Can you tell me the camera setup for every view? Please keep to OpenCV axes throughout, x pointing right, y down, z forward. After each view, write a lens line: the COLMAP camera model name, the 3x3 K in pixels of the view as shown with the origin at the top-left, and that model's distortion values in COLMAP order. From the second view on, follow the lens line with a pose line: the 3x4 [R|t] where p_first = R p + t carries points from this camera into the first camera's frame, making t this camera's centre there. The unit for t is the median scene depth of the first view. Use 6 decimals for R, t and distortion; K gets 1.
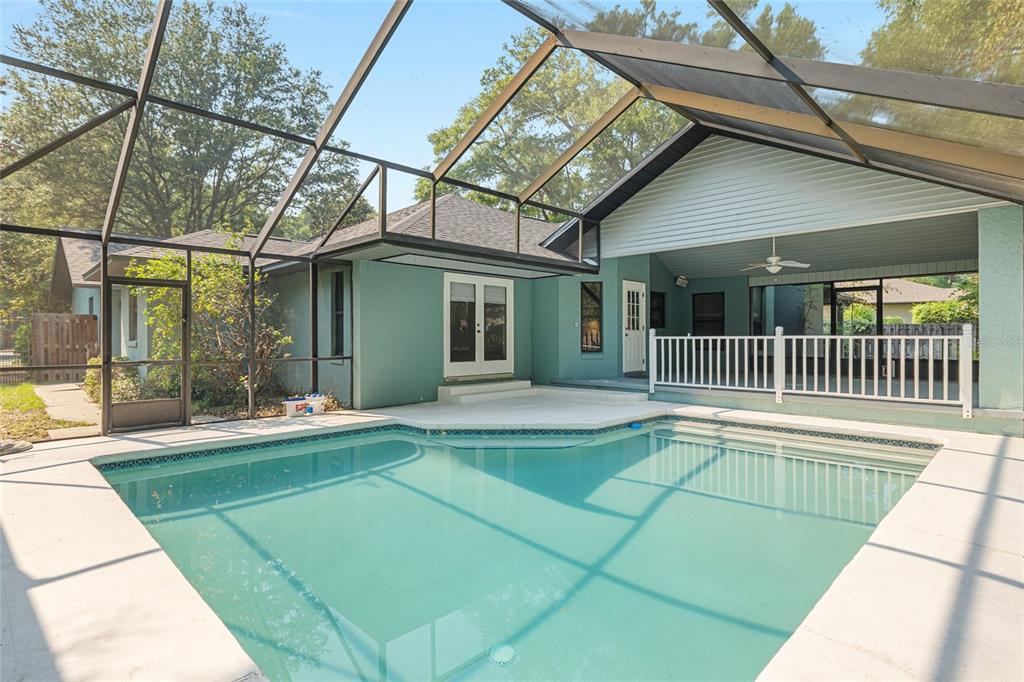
lens RADIAL K [[513.4, 0, 514.7], [0, 513.4, 340.0], [0, 0, 1]] dist [-0.011597, -0.002206]
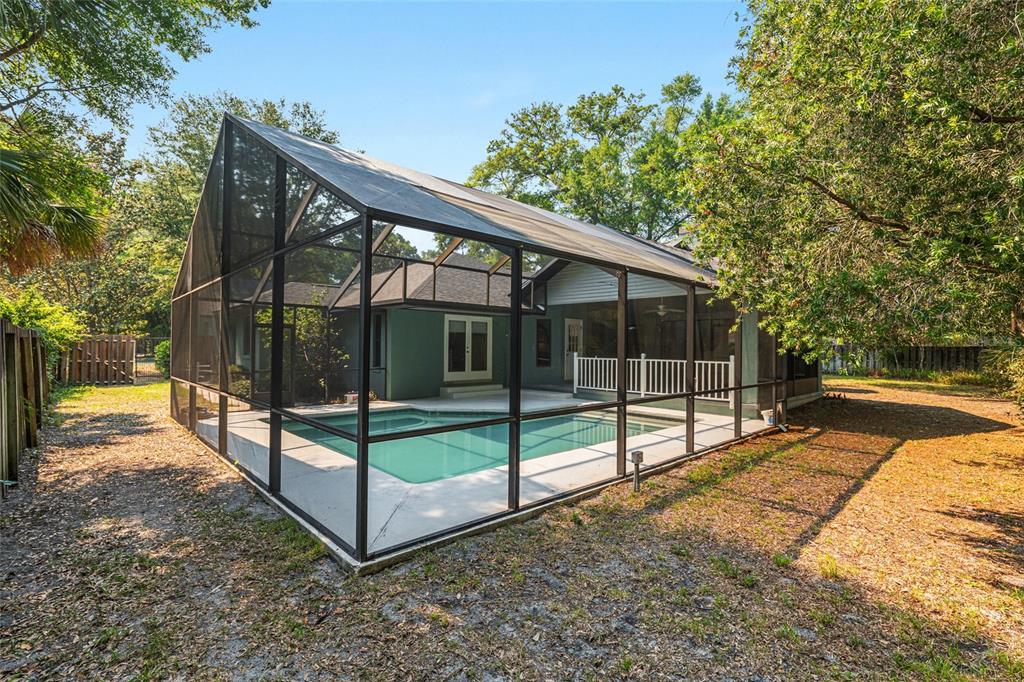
lens RADIAL K [[473.3, 0, 510.3], [0, 473.3, 341.6], [0, 0, 1]] dist [-0.002072, -0.001326]
pose [[0.998884, 0.010197, -0.046125, 0.123392], [-0.010829, 0.999850, -0.013481, -0.029898], [0.045980, 0.013966, 0.998845, -0.409676]]
